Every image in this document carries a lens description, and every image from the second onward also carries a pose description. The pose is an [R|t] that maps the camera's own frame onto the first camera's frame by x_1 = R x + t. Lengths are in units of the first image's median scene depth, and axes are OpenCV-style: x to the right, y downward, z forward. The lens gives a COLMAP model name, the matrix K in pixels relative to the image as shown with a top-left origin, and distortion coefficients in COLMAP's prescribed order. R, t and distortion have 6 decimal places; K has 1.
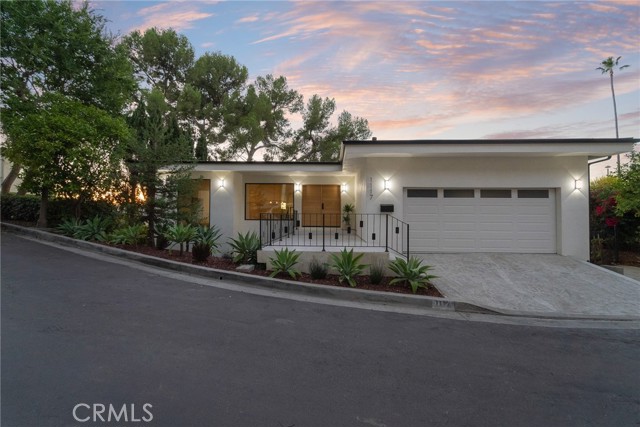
lens RADIAL K [[254.8, 0, 320.0], [0, 254.8, 213.8], [0, 0, 1]] dist [-0.000549, -0.000024]
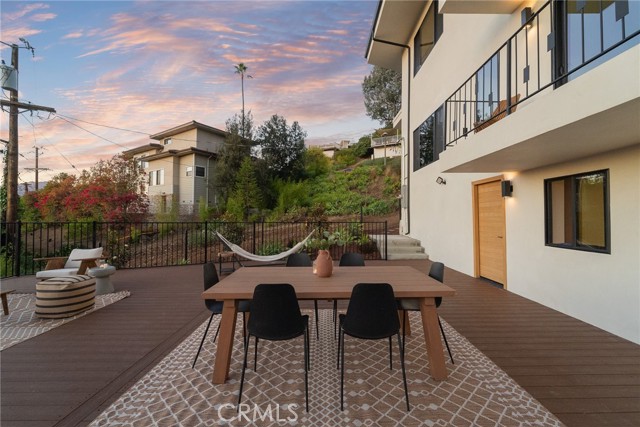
lens RADIAL K [[254.8, 0, 321.4], [0, 254.8, 213.7], [0, 0, 1]] dist [-0.000549, -0.000024]
pose [[0.999999, -0.001139, -0.000352, 0.802423], [0.001139, 0.999998, -0.001691, 0.001201], [0.000353, 0.001691, 0.999999, -0.088355]]
